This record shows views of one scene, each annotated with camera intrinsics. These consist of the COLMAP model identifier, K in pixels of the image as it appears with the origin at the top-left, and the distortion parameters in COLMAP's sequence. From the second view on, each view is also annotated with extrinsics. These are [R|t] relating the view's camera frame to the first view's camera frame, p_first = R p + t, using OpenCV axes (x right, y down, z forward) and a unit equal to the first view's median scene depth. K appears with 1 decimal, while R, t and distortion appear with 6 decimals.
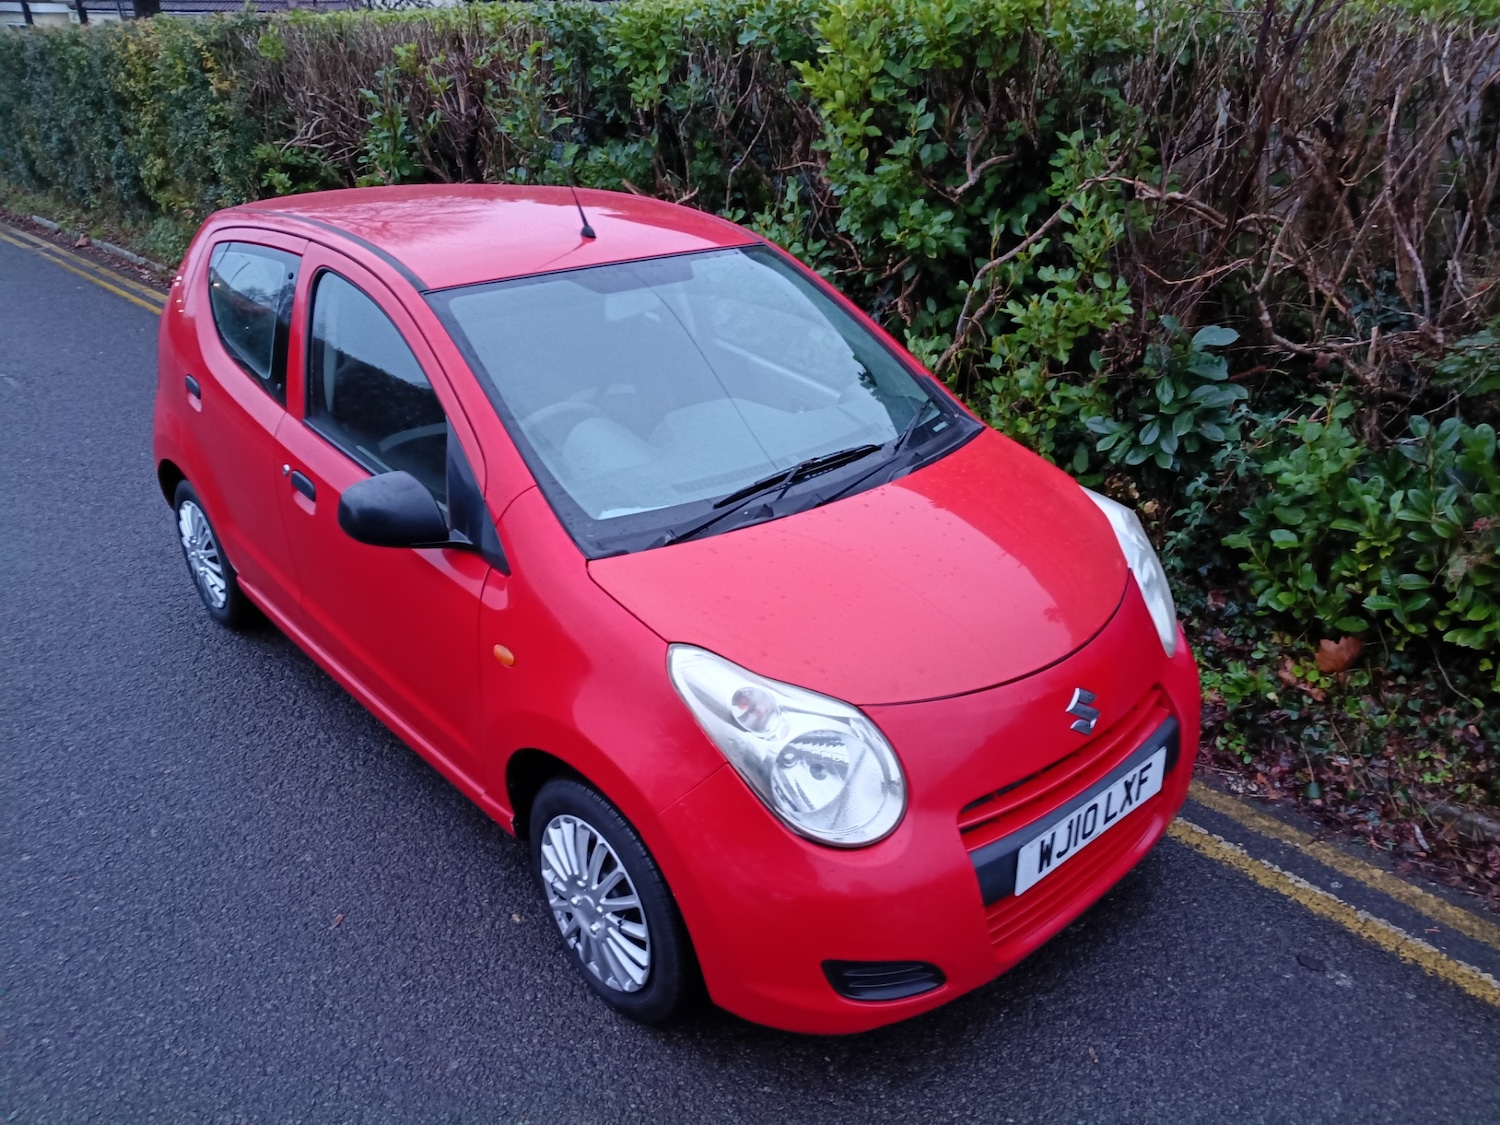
lens RADIAL K [[1135.9, 0, 750.2], [0, 1135.9, 559.3], [0, 0, 1]] dist [-0.014776, -0.000928]
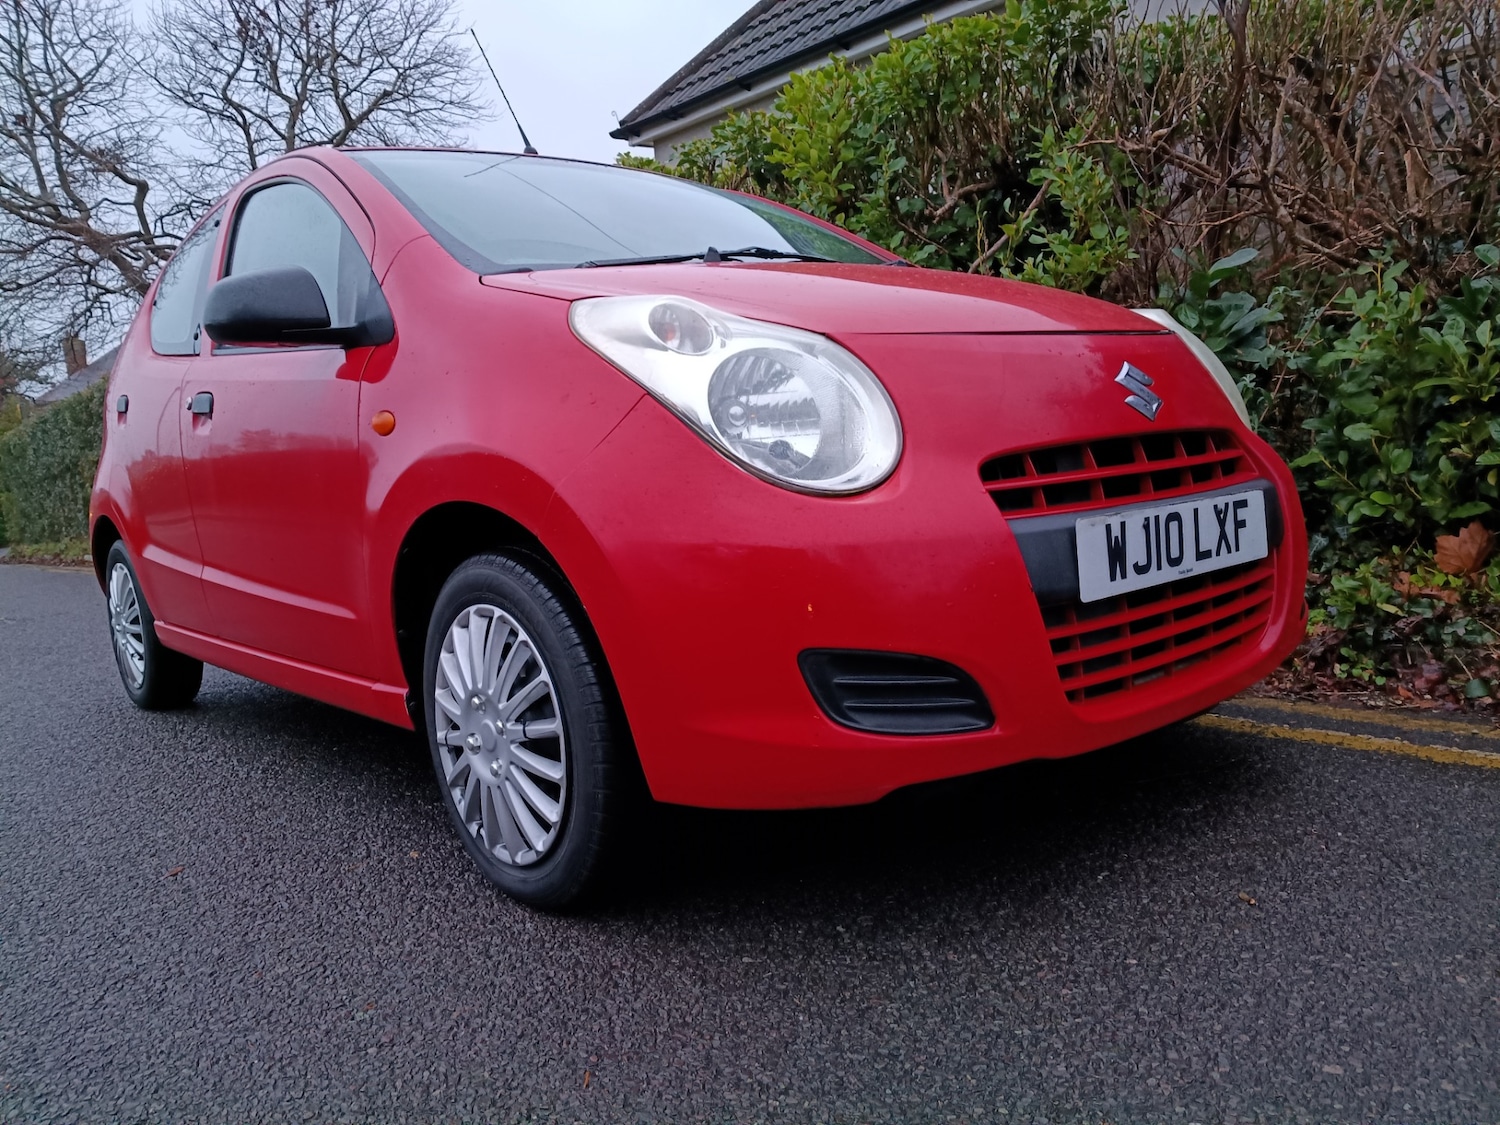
lens RADIAL K [[1135.9, 0, 750.2], [0, 1135.9, 559.3], [0, 0, 1]] dist [-0.014776, -0.000928]
pose [[0.996665, -0.076813, -0.027539, 0.036356], [0.064046, 0.945488, -0.319296, 0.325463], [0.050563, 0.316468, 0.947255, 0.221142]]
